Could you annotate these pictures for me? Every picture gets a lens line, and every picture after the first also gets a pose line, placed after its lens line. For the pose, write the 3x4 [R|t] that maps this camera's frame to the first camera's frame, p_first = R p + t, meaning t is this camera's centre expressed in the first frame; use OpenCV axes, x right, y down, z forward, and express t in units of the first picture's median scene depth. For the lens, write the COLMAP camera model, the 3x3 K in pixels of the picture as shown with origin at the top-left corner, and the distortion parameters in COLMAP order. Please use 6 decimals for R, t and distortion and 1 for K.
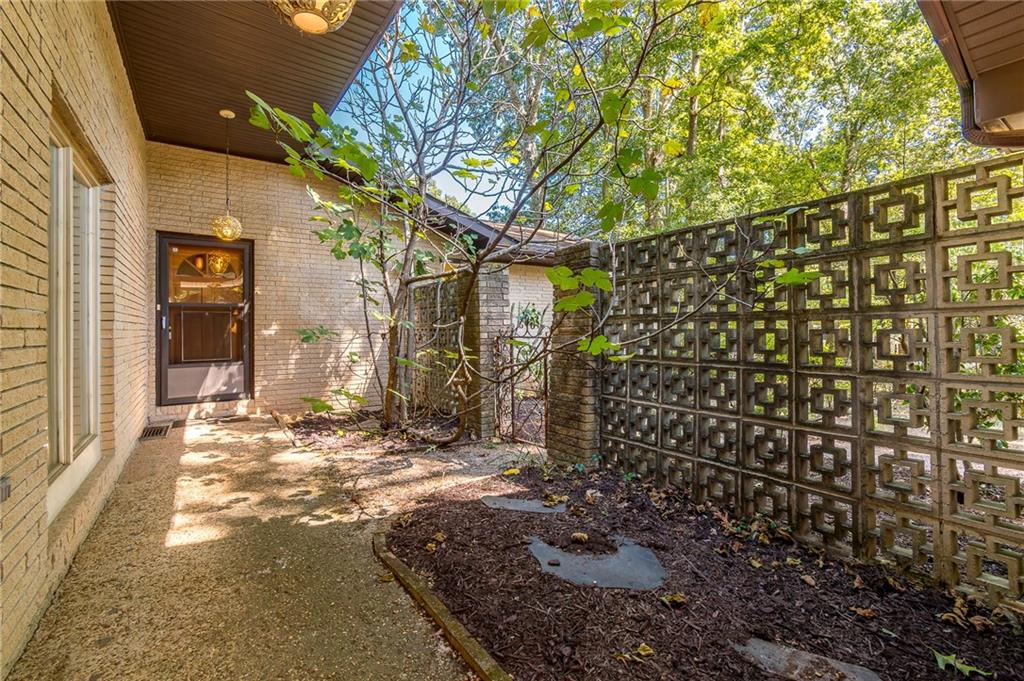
lens RADIAL K [[457.5, 0, 514.5], [0, 457.5, 333.9], [0, 0, 1]] dist [0.003600, 0.000566]
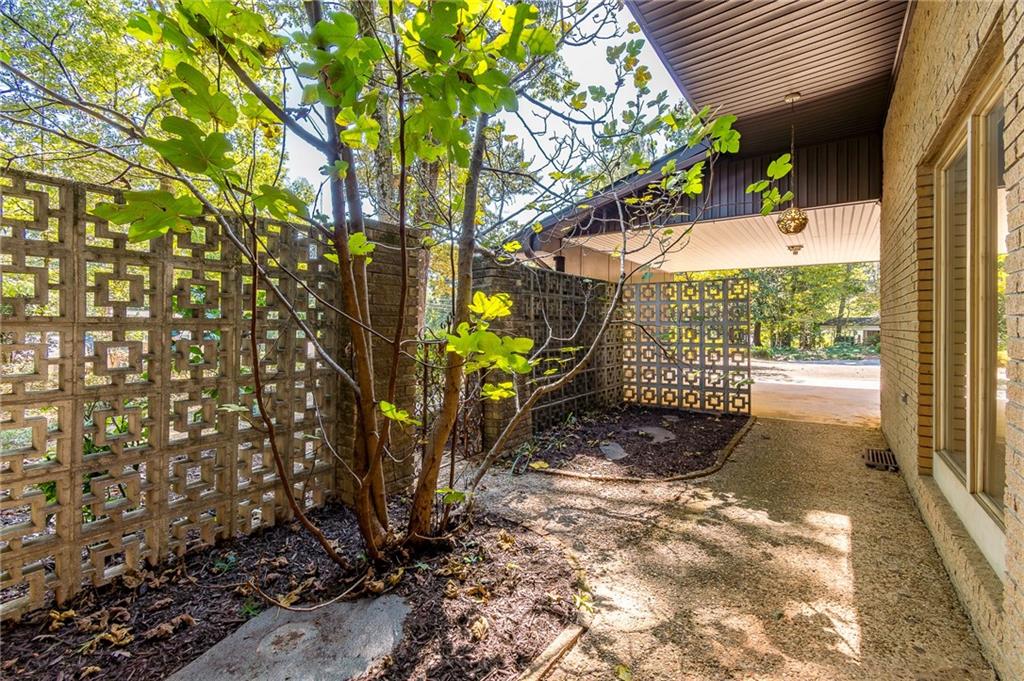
lens RADIAL K [[457.5, 0, 511.6], [0, 457.5, 334.2], [0, 0, 1]] dist [0.003600, 0.000566]
pose [[-0.342900, -0.004952, 0.939359, -1.311499], [0.015756, 0.999815, 0.011022, -0.037147], [-0.939240, 0.018580, -0.342759, 1.857448]]
